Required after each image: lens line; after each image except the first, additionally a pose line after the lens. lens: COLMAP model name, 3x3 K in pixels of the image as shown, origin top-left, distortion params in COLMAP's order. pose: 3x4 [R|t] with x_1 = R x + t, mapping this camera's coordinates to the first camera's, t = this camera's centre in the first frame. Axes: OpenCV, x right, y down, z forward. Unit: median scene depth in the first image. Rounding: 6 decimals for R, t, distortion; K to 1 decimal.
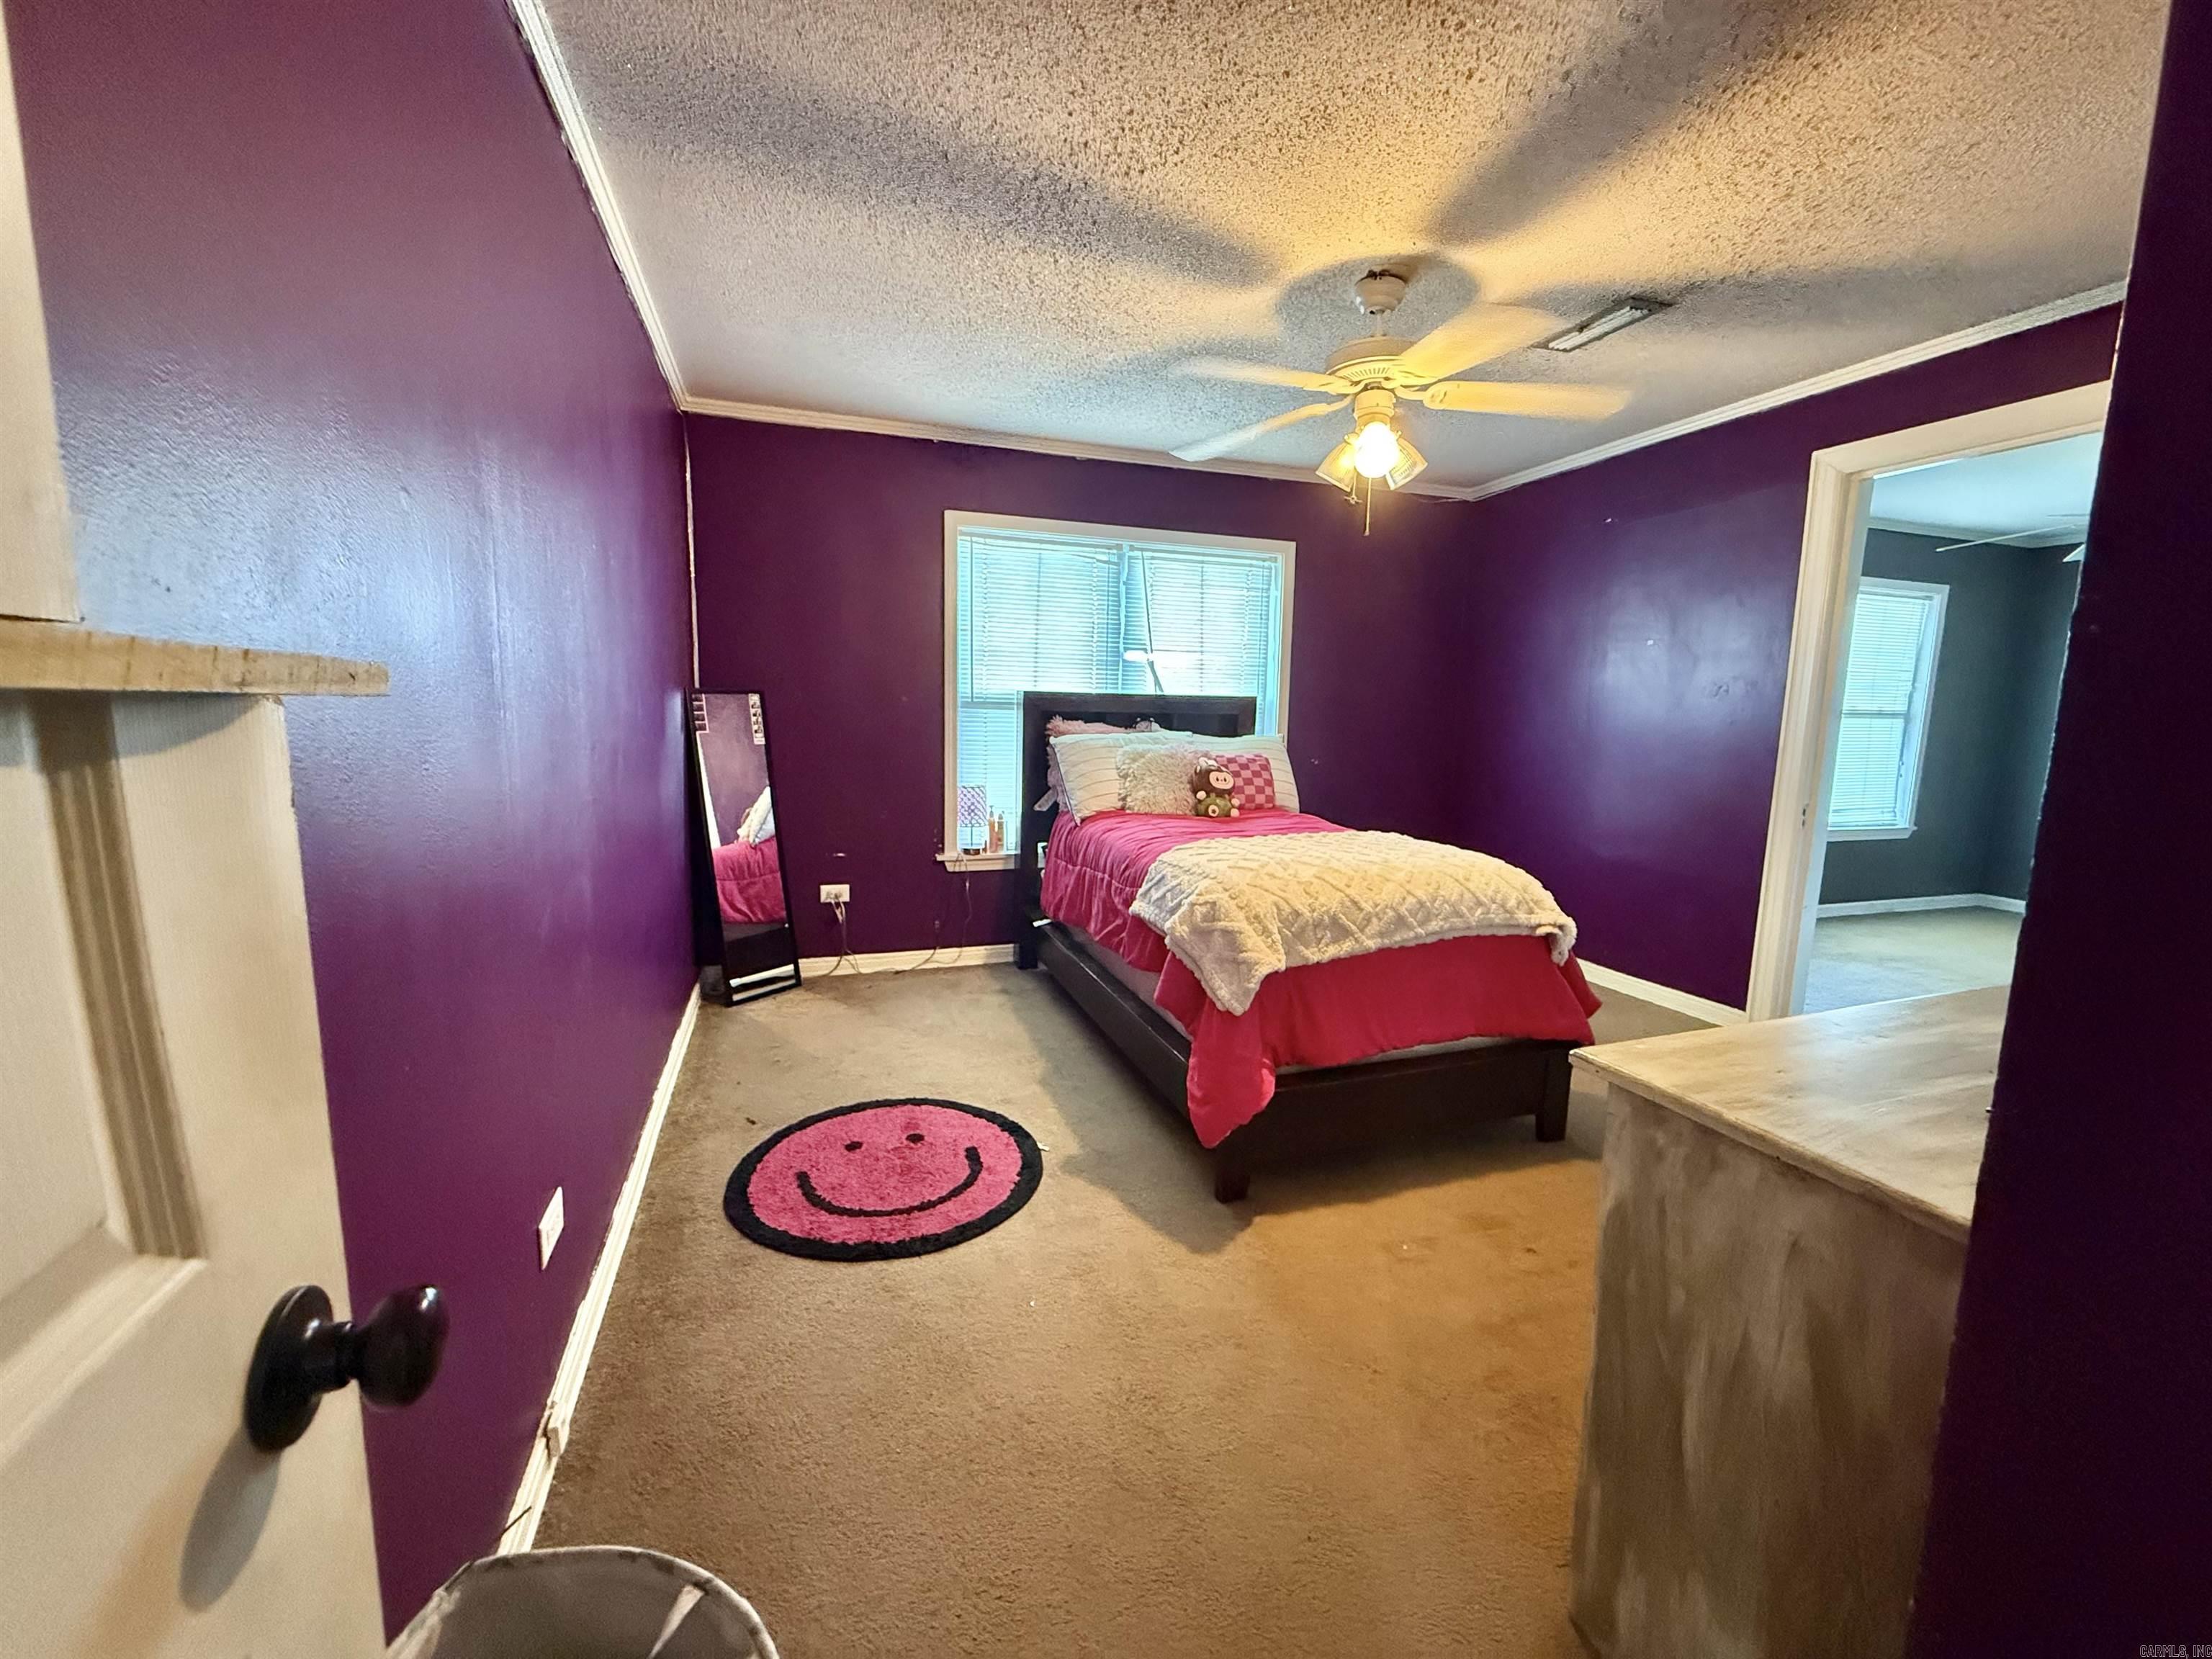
lens RADIAL K [[880.6, 0, 1097.1], [0, 880.6, 830.6], [0, 0, 1]] dist [-0.001257, 0.000472]
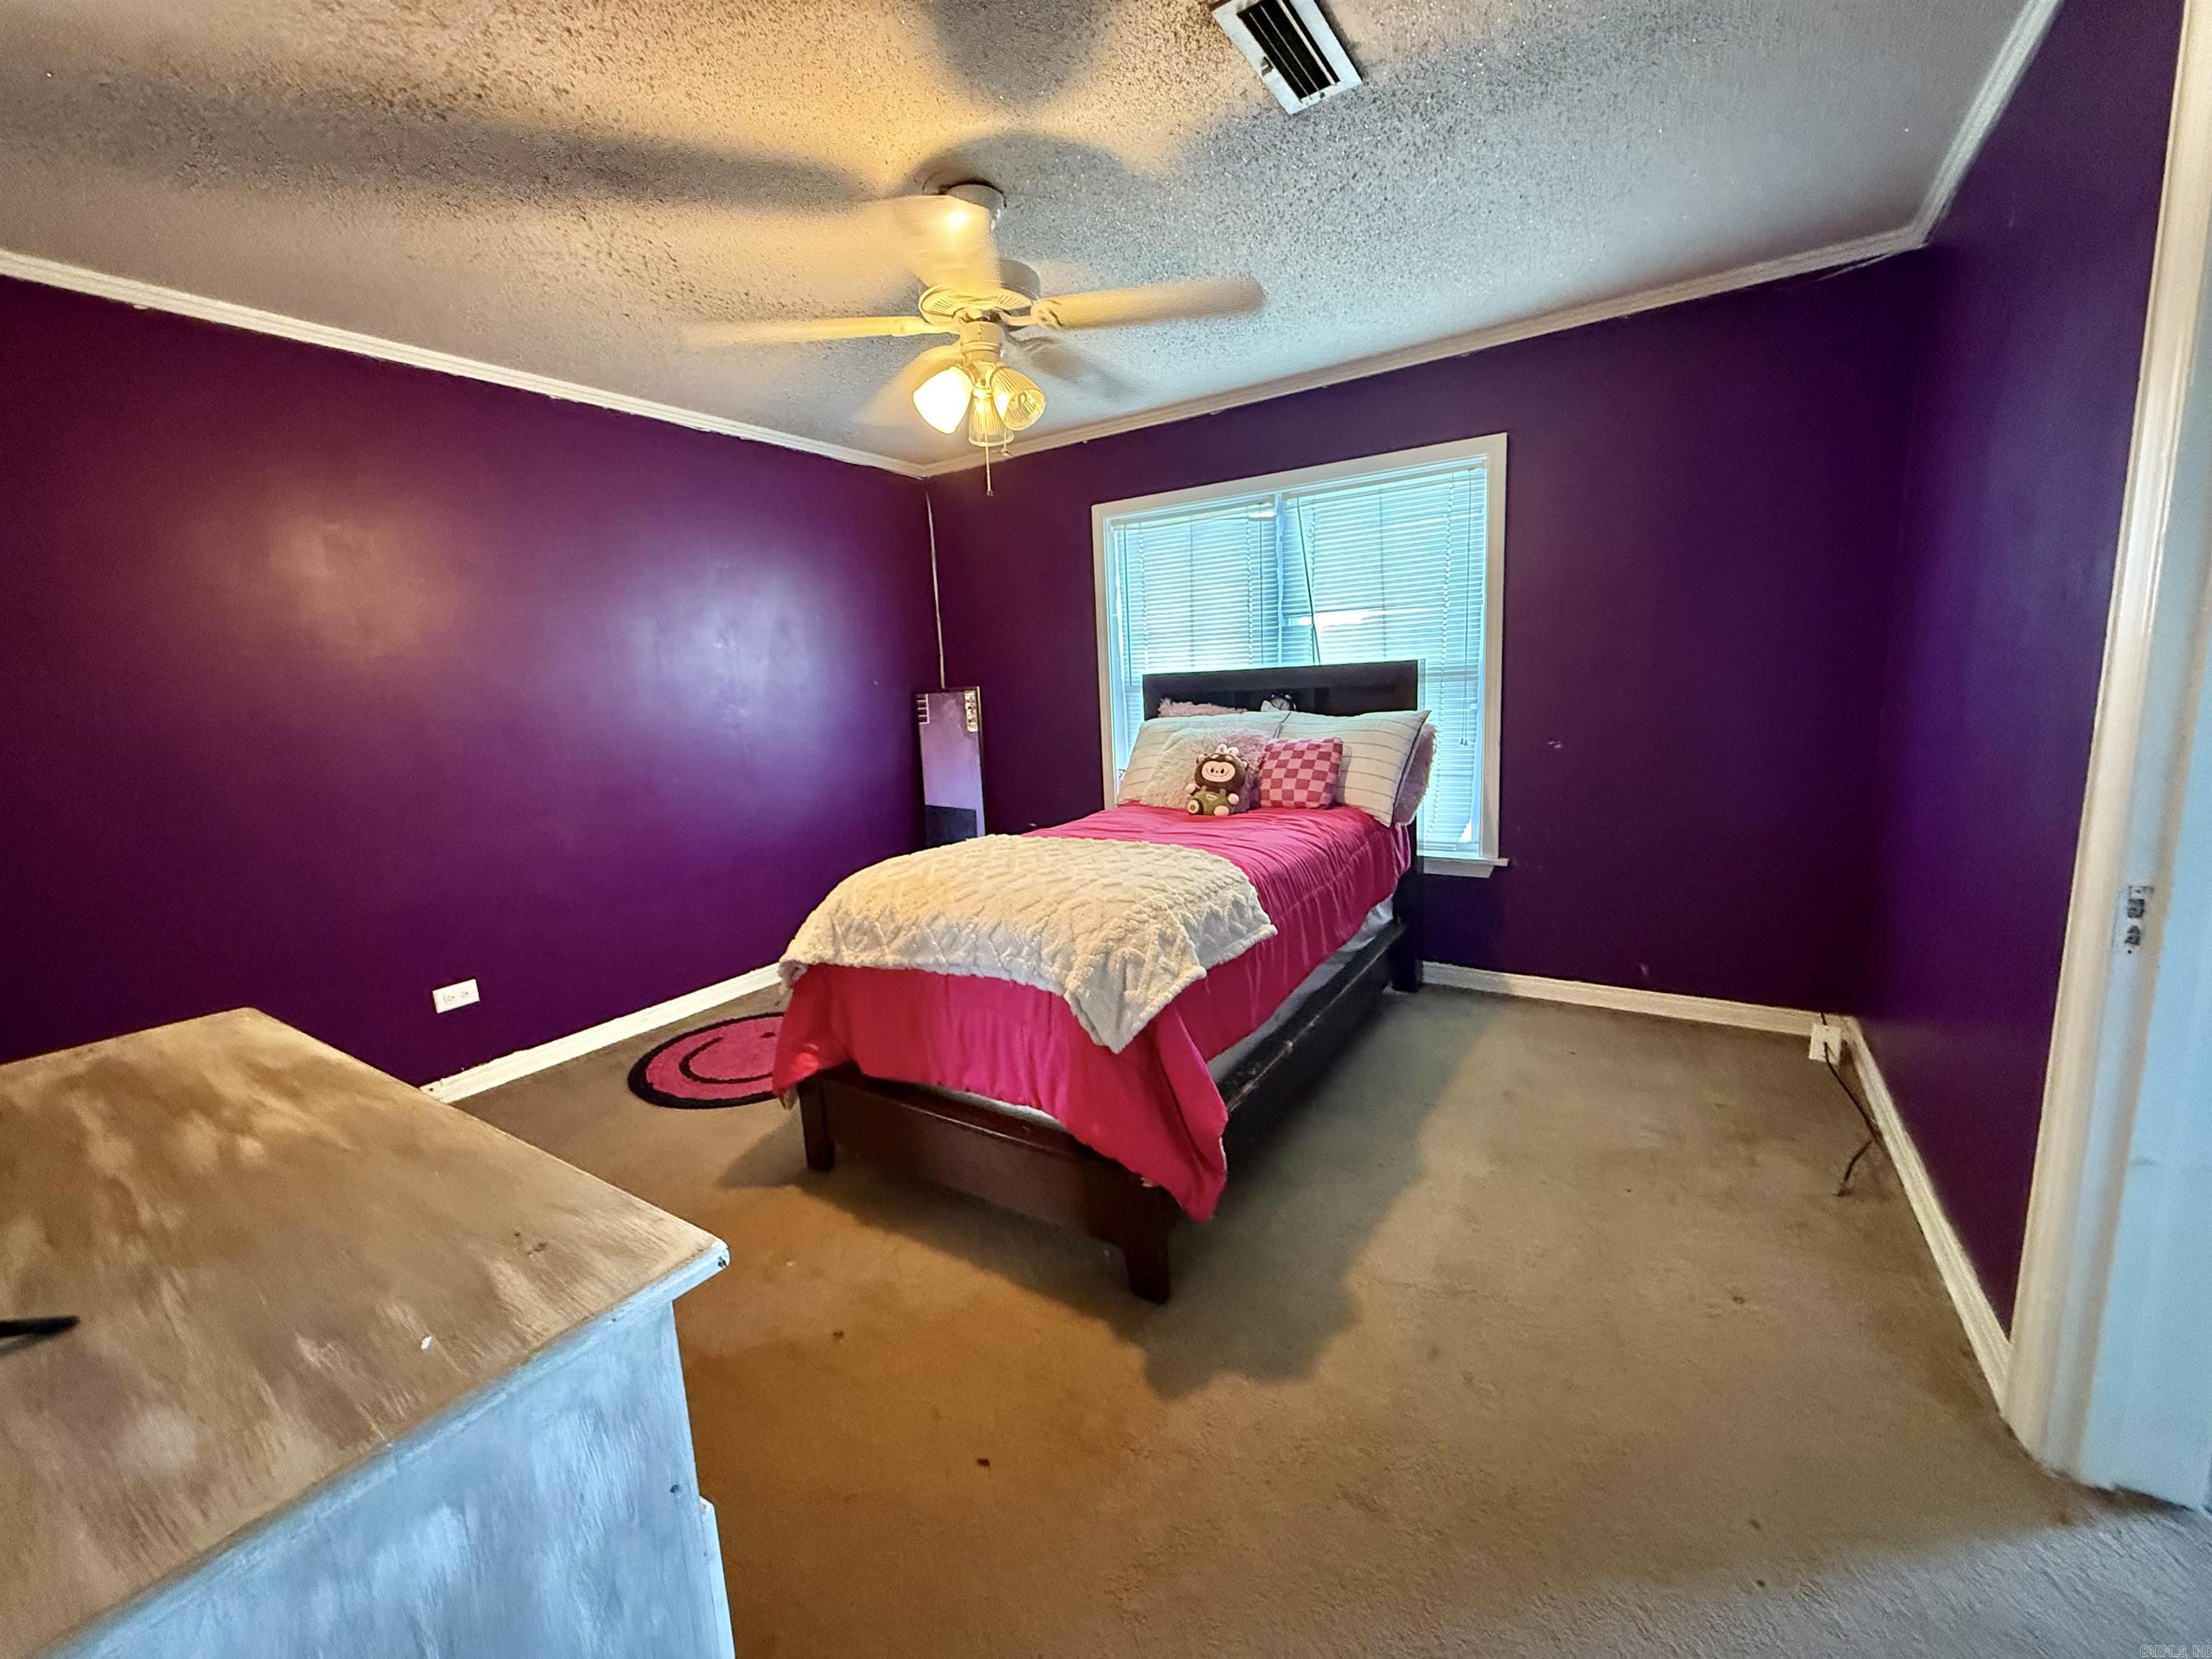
lens RADIAL K [[880.6, 0, 1099.0], [0, 880.6, 831.2], [0, 0, 1]] dist [-0.001257, 0.000472]
pose [[0.613291, 0.083528, -0.785428, 0.688884], [-0.052736, 0.996504, 0.064797, -0.045222], [0.788094, 0.001681, 0.615552, 0.359548]]
